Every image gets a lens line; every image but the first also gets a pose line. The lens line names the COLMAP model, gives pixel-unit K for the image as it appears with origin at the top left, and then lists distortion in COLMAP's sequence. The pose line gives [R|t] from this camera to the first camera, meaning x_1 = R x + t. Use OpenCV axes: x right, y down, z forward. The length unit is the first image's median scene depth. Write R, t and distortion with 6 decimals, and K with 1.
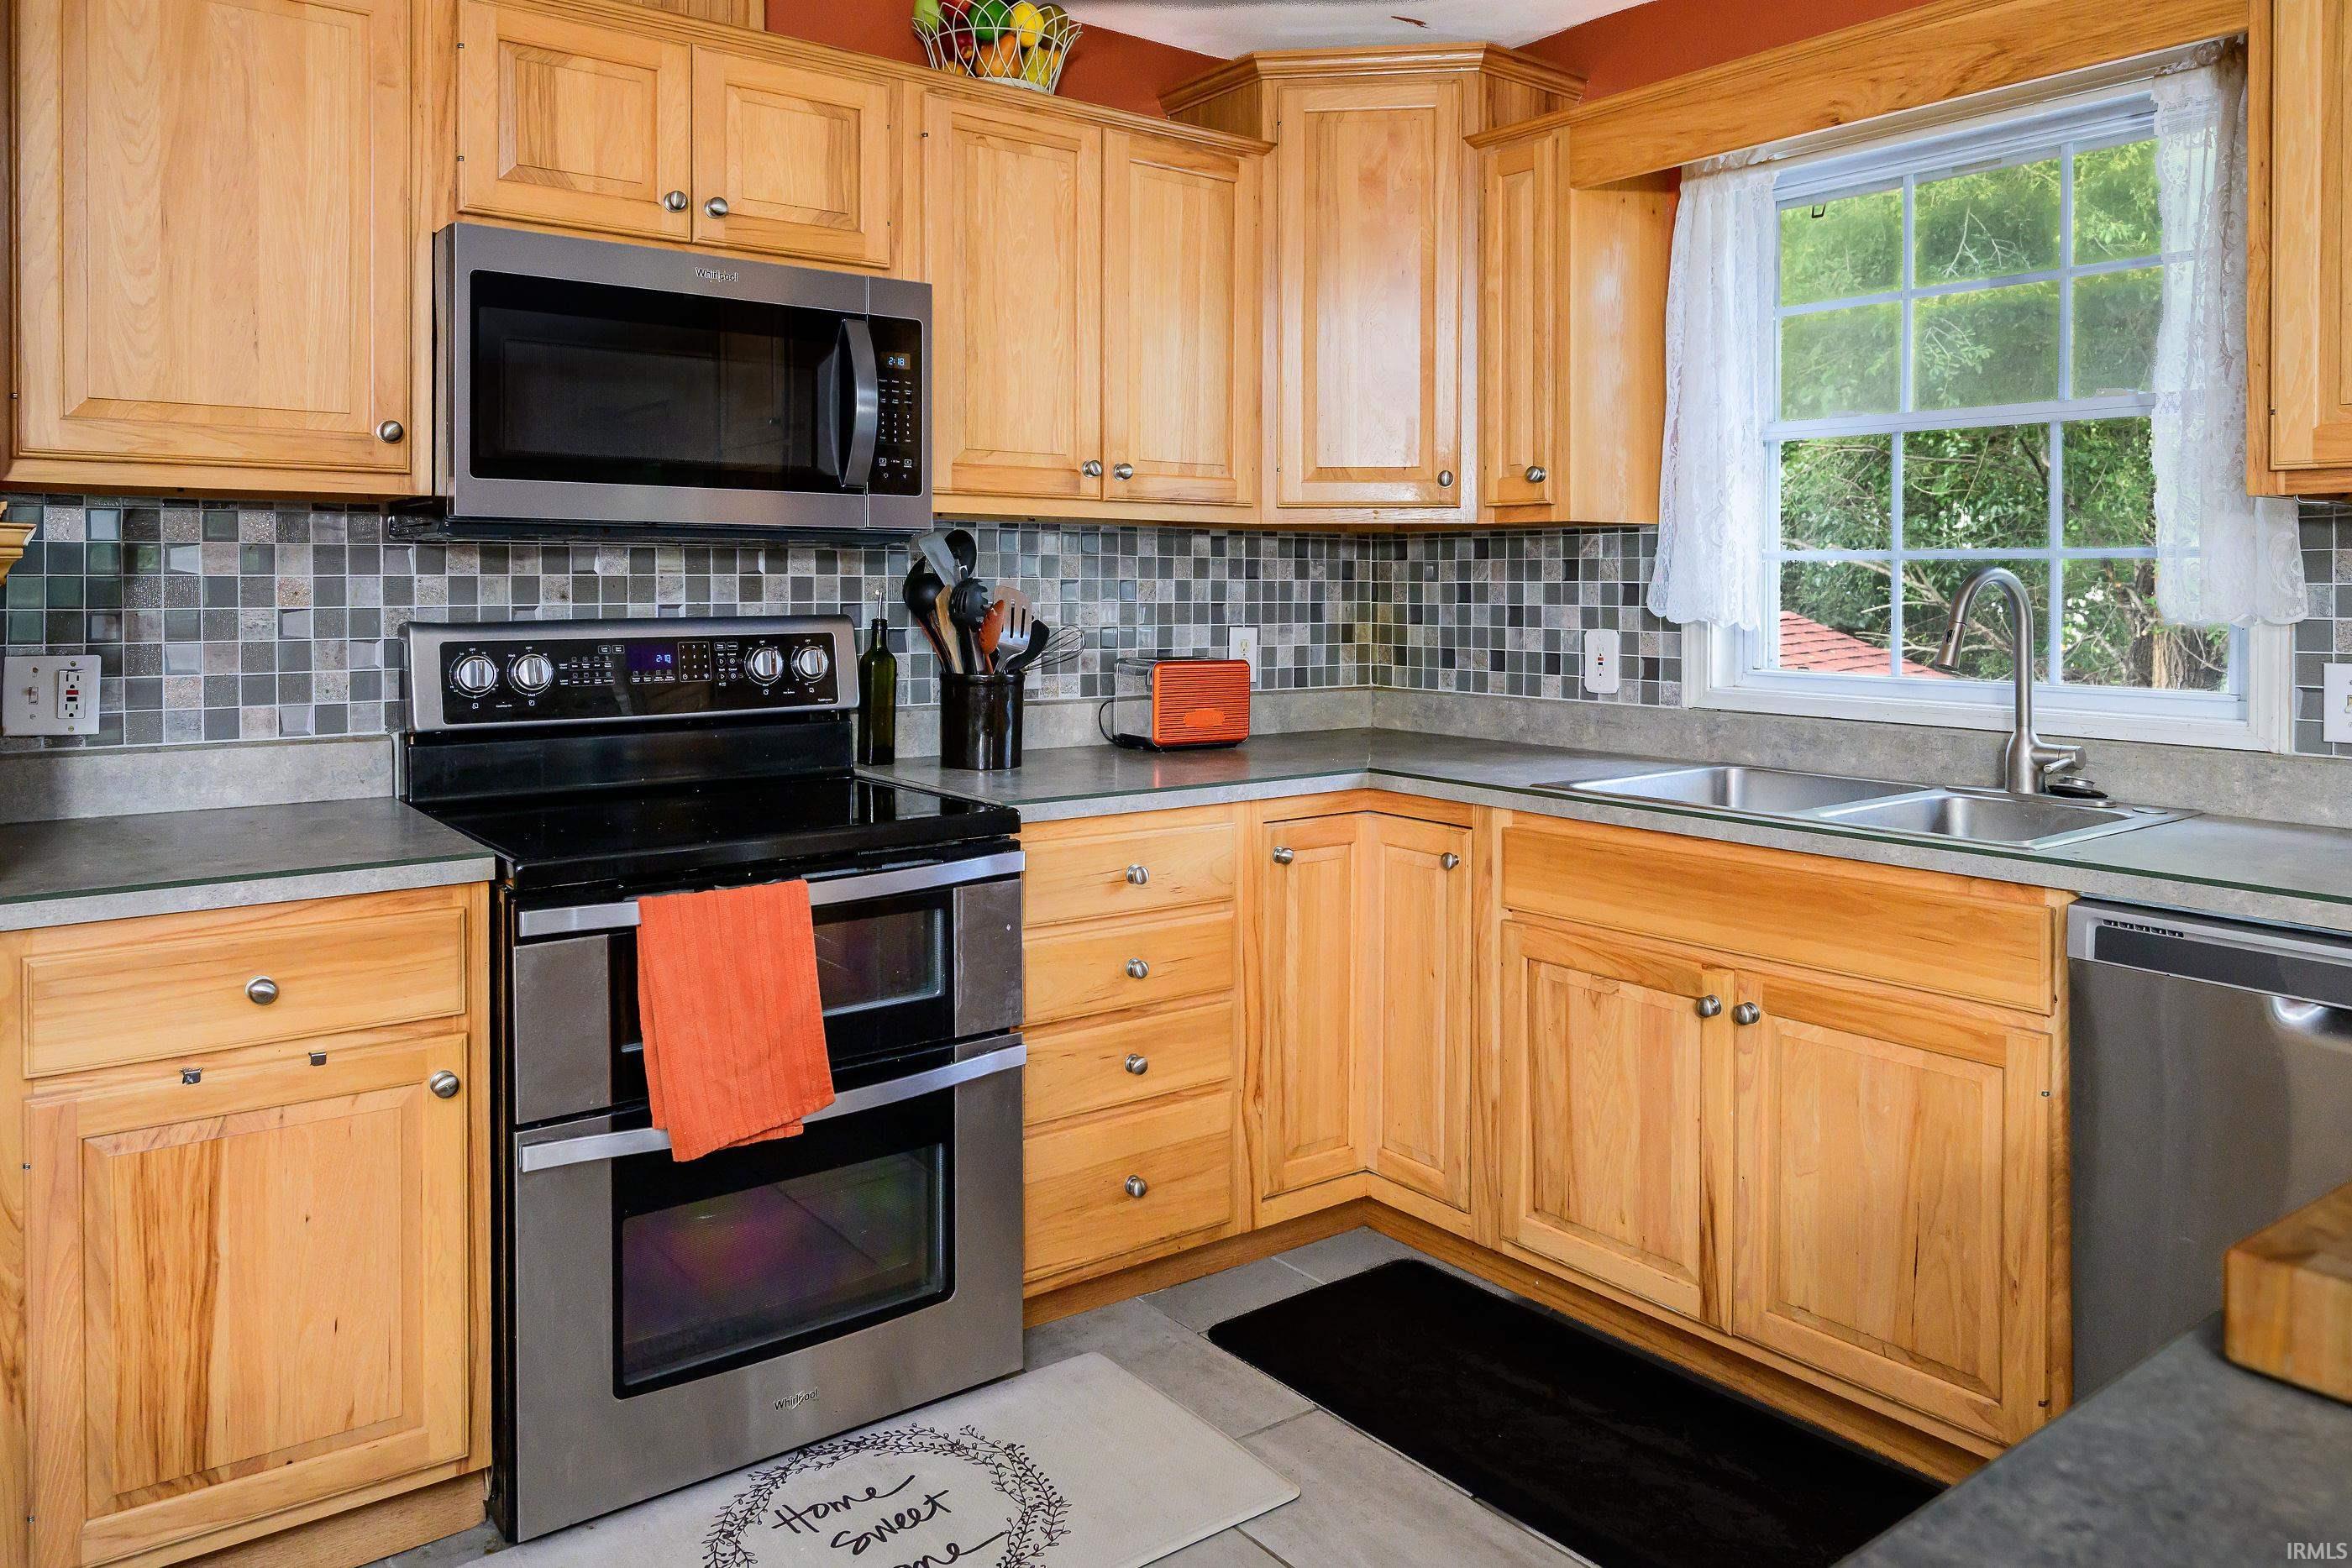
lens RADIAL K [[1593.1, 0, 1168.6], [0, 1593.1, 611.6], [0, 0, 1]] dist [-0.022769, 0.011260]
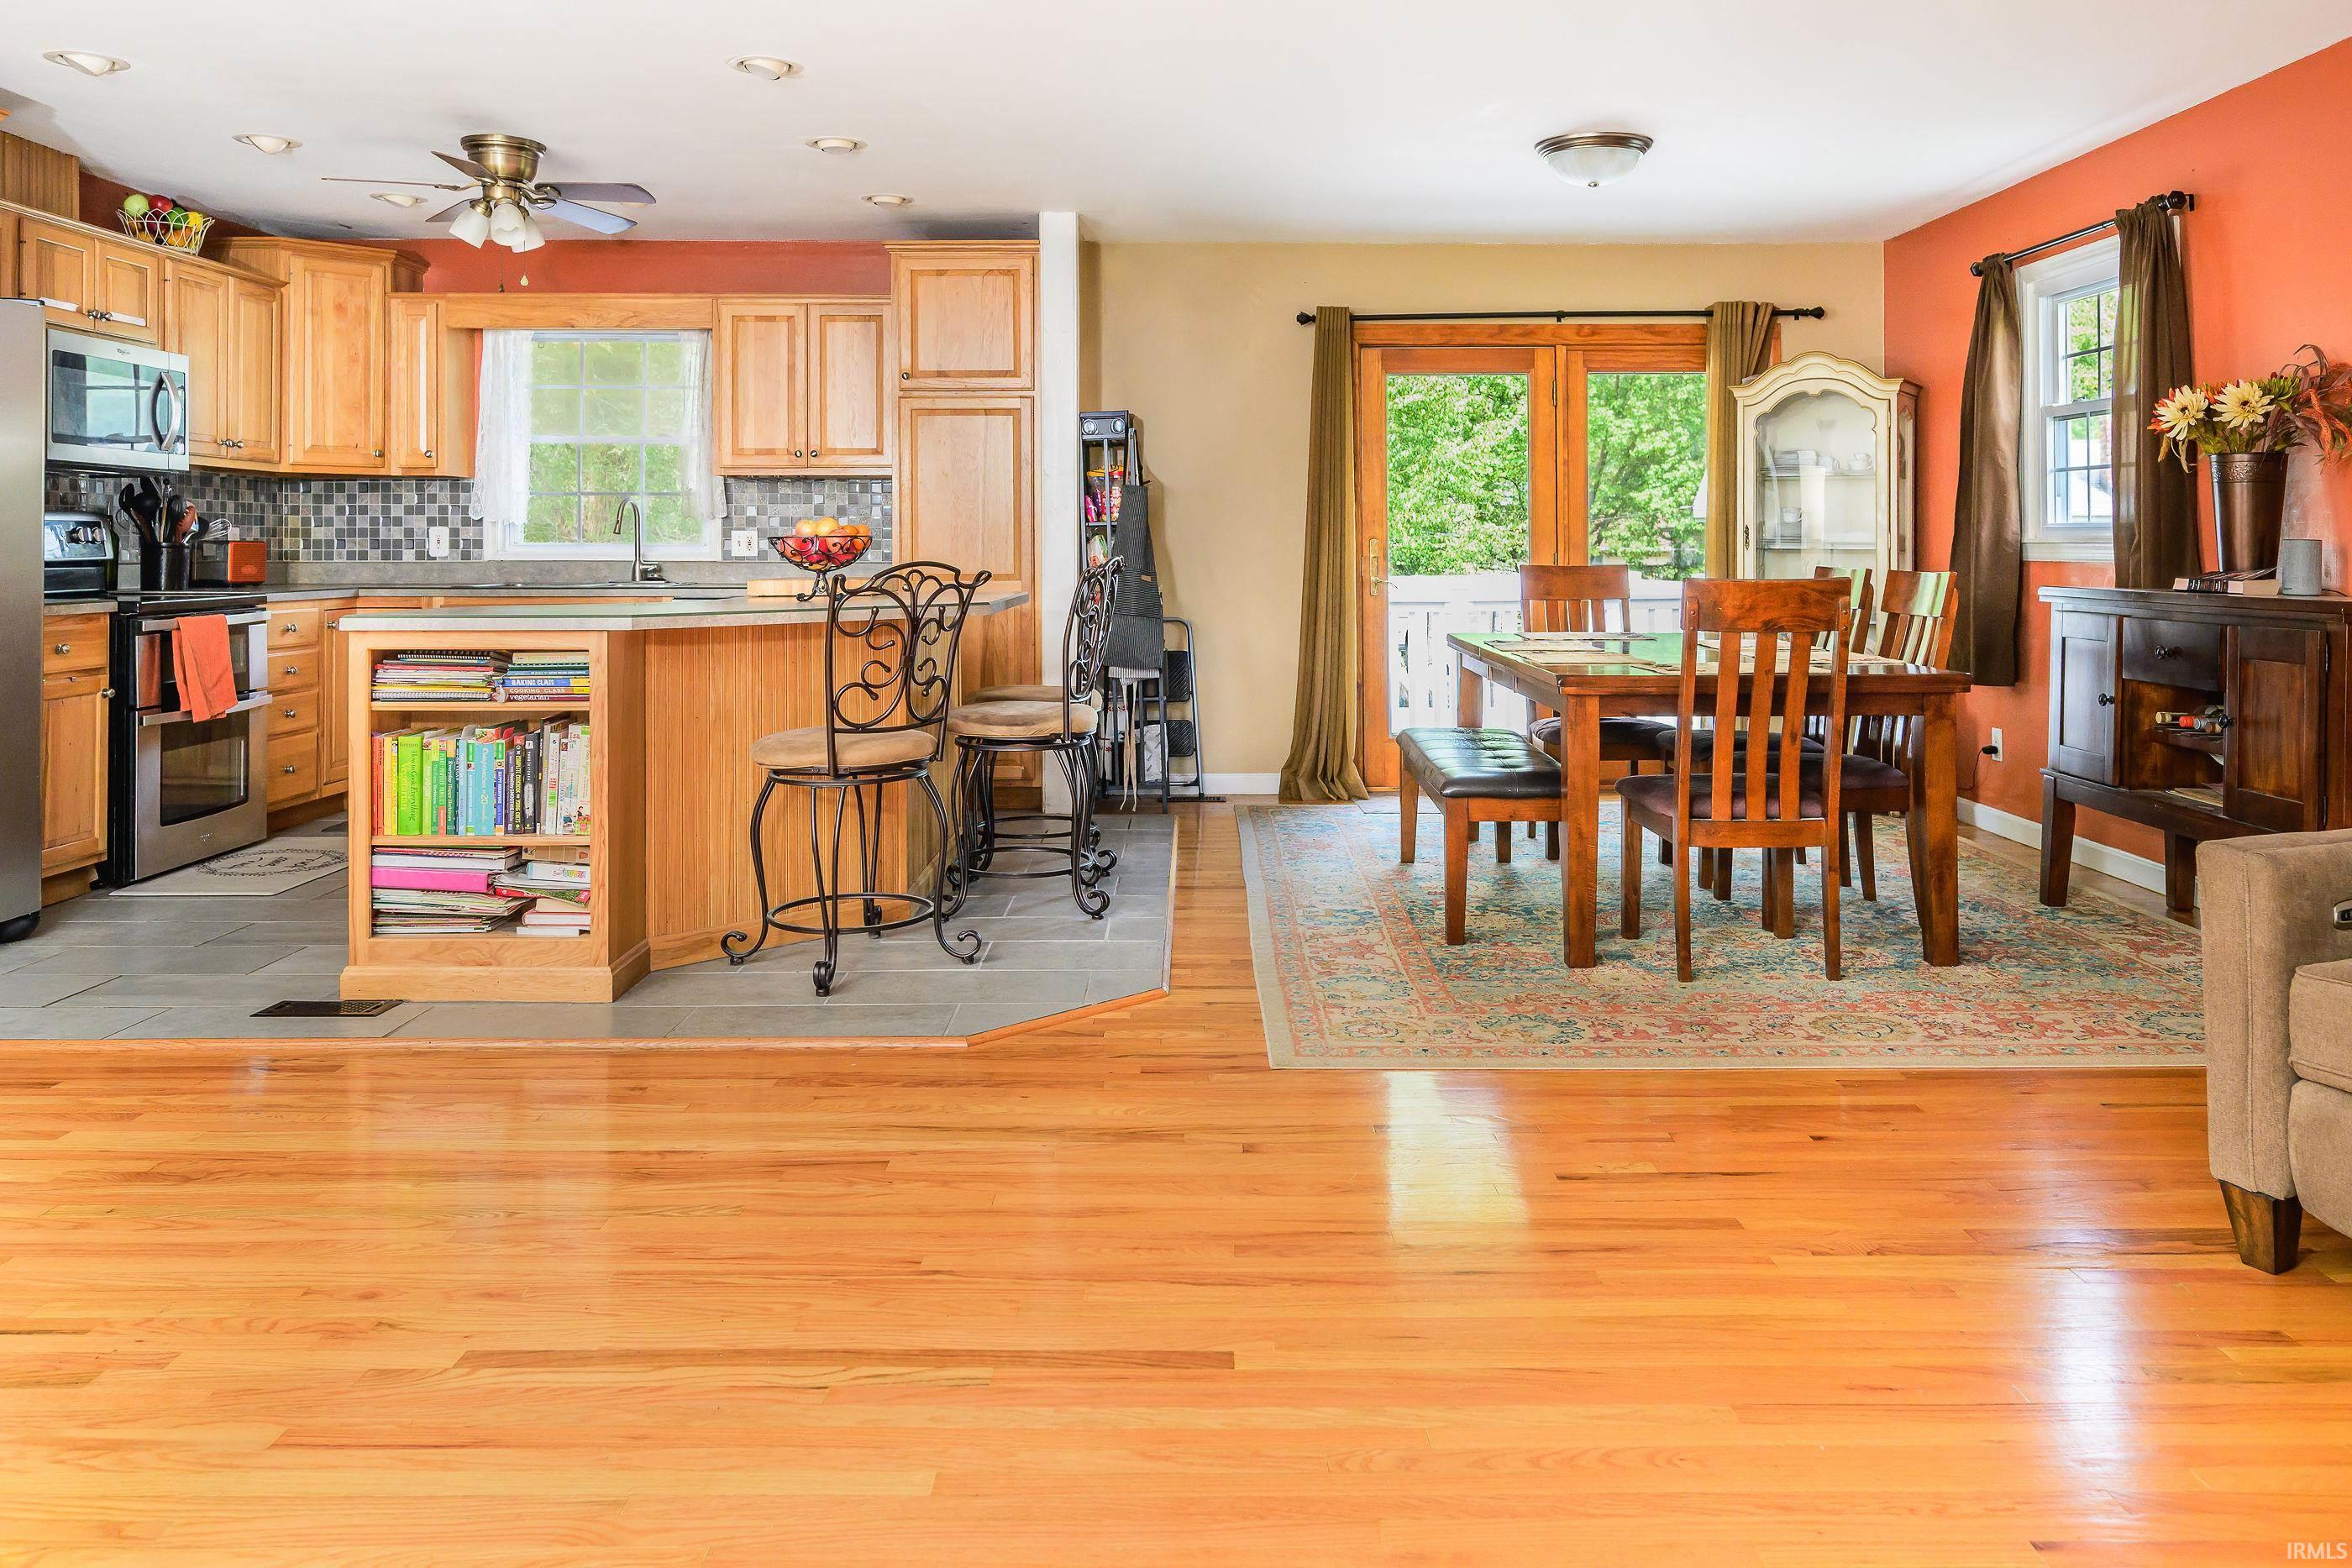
lens RADIAL K [[1710.8, 0, 1223.4], [0, 1710.8, 546.2], [0, 0, 1]] dist [-0.020856, 0.021229]
pose [[0.587743, -0.002142, 0.809045, -1.059182], [0.015244, 0.999848, -0.008427, 0.080512], [-0.808904, 0.017286, 0.587687, -1.312789]]
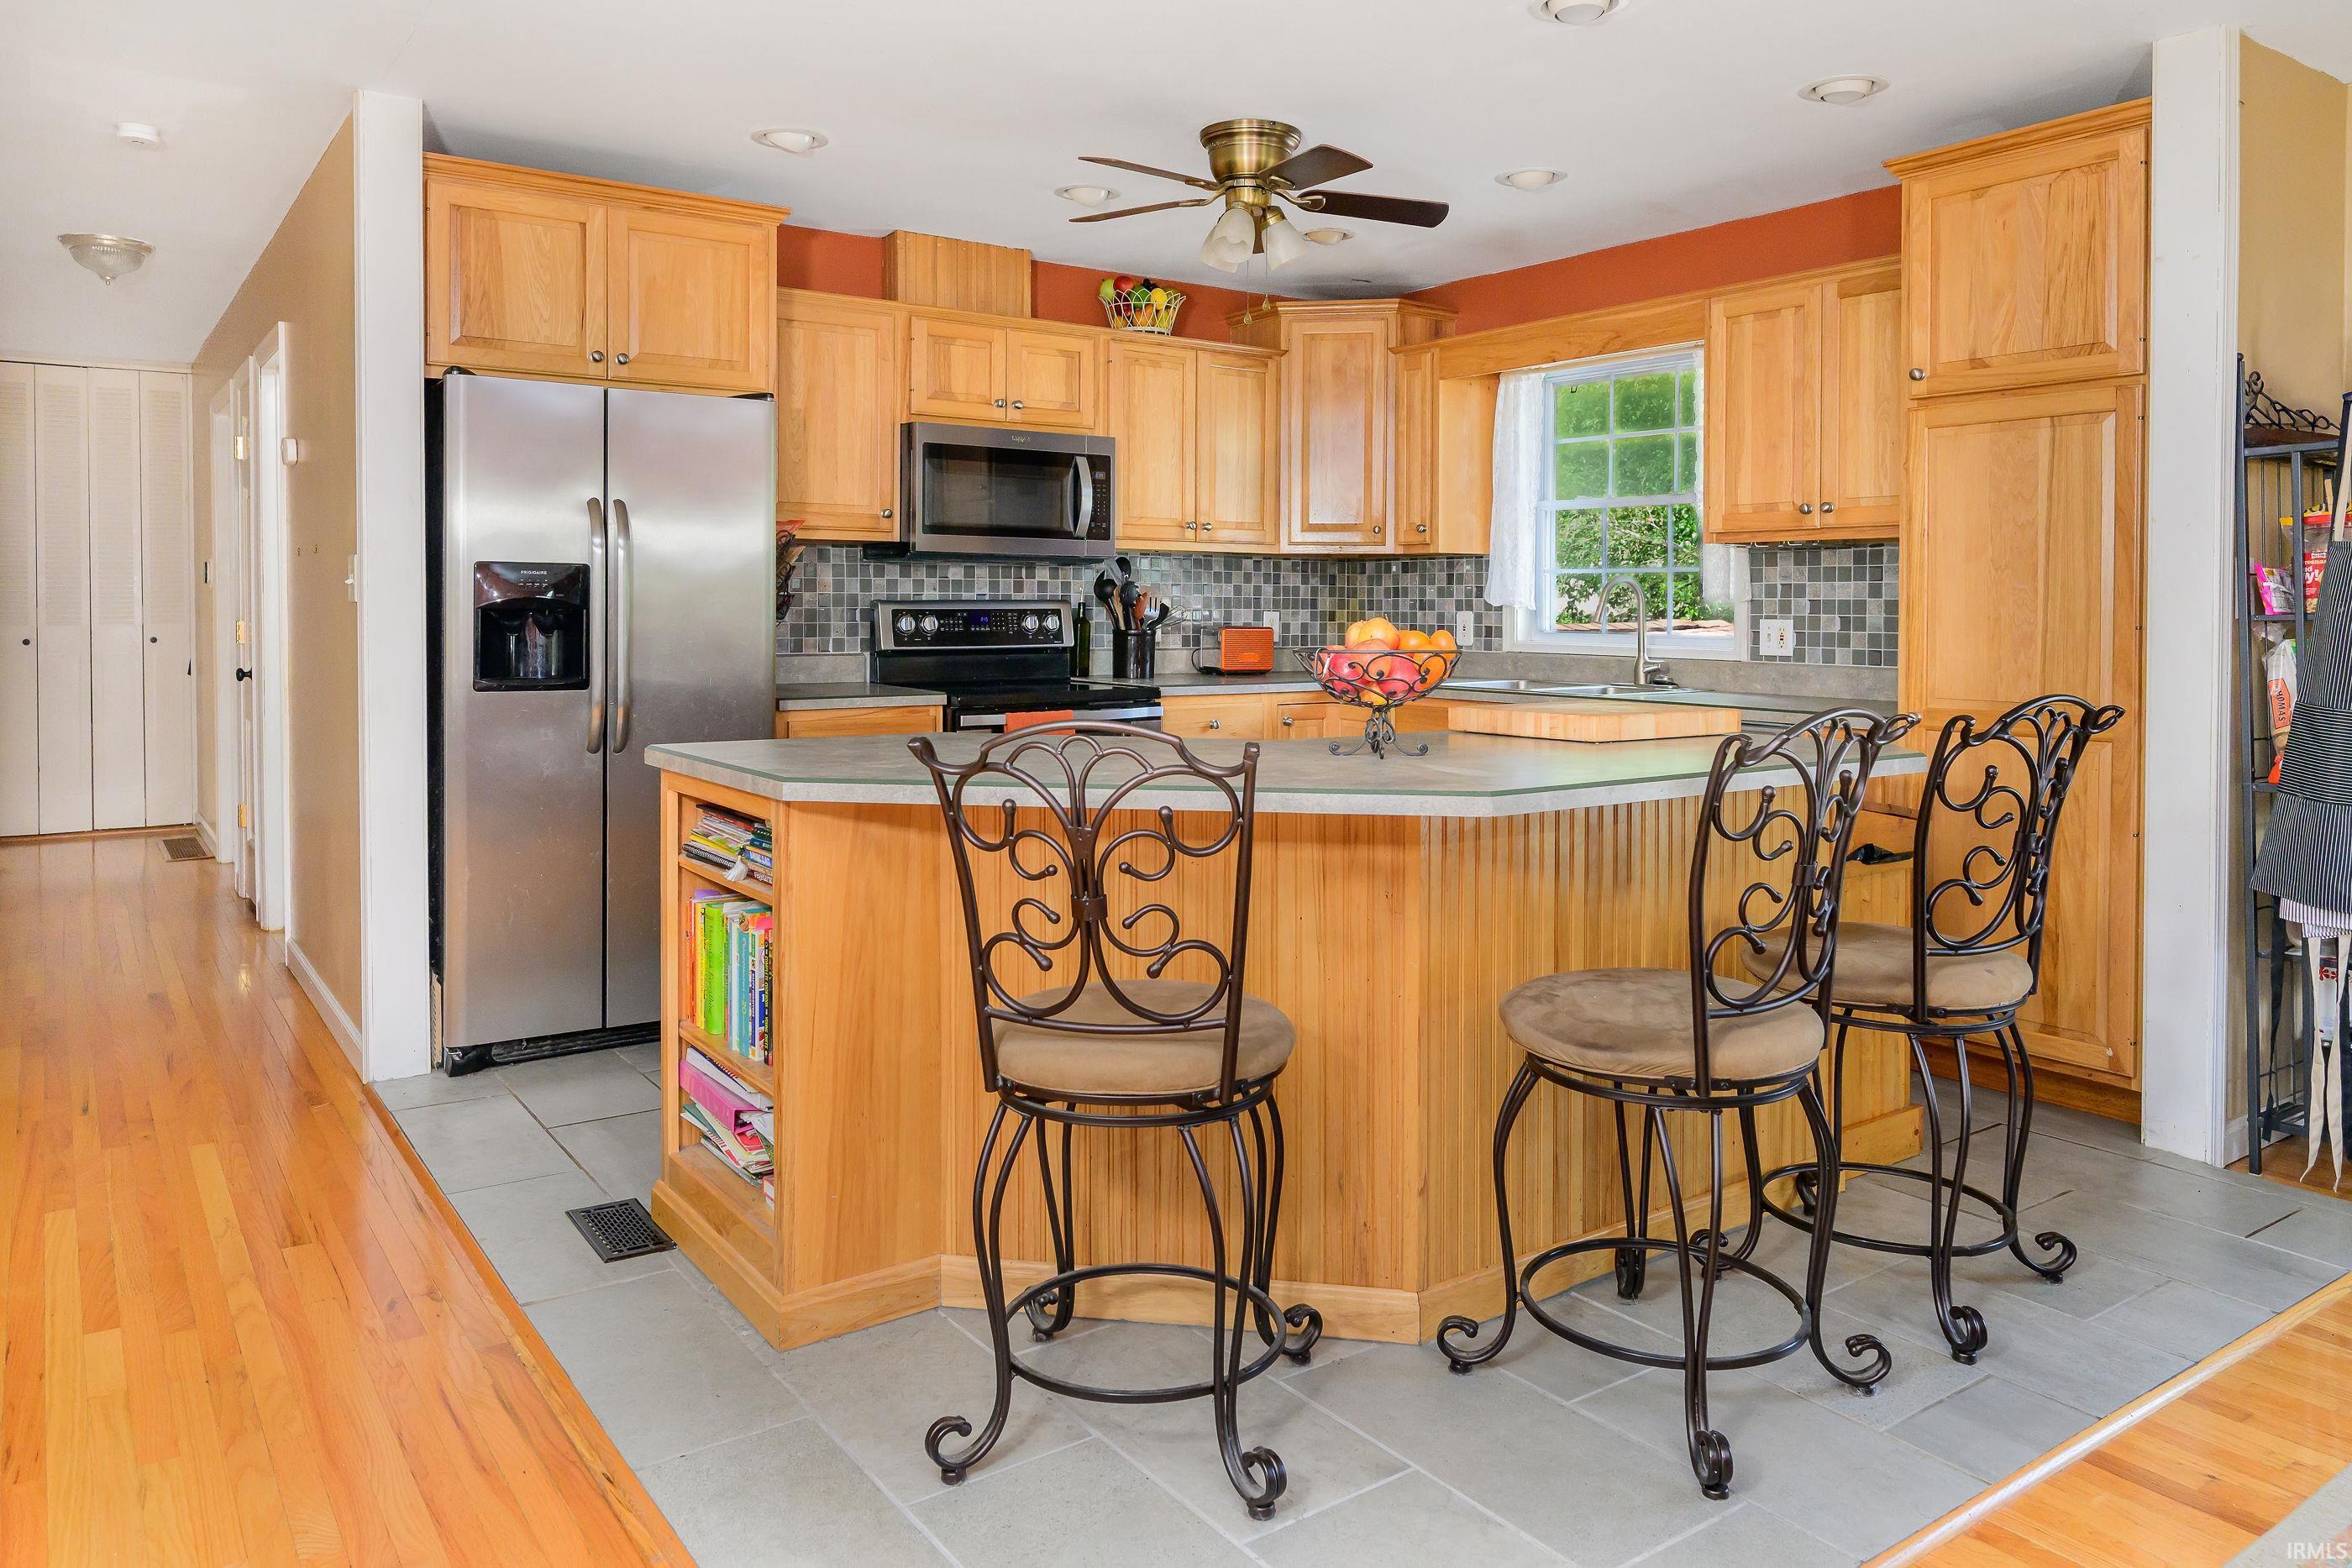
lens RADIAL K [[1593.1, 0, 1163.1], [0, 1593.1, 637.5], [0, 0, 1]] dist [-0.022769, 0.011260]
pose [[0.999300, 0.003756, -0.037212, -0.008735], [-0.003659, 0.999990, 0.002649, 0.042178], [0.037221, -0.002511, 0.999304, -0.948879]]
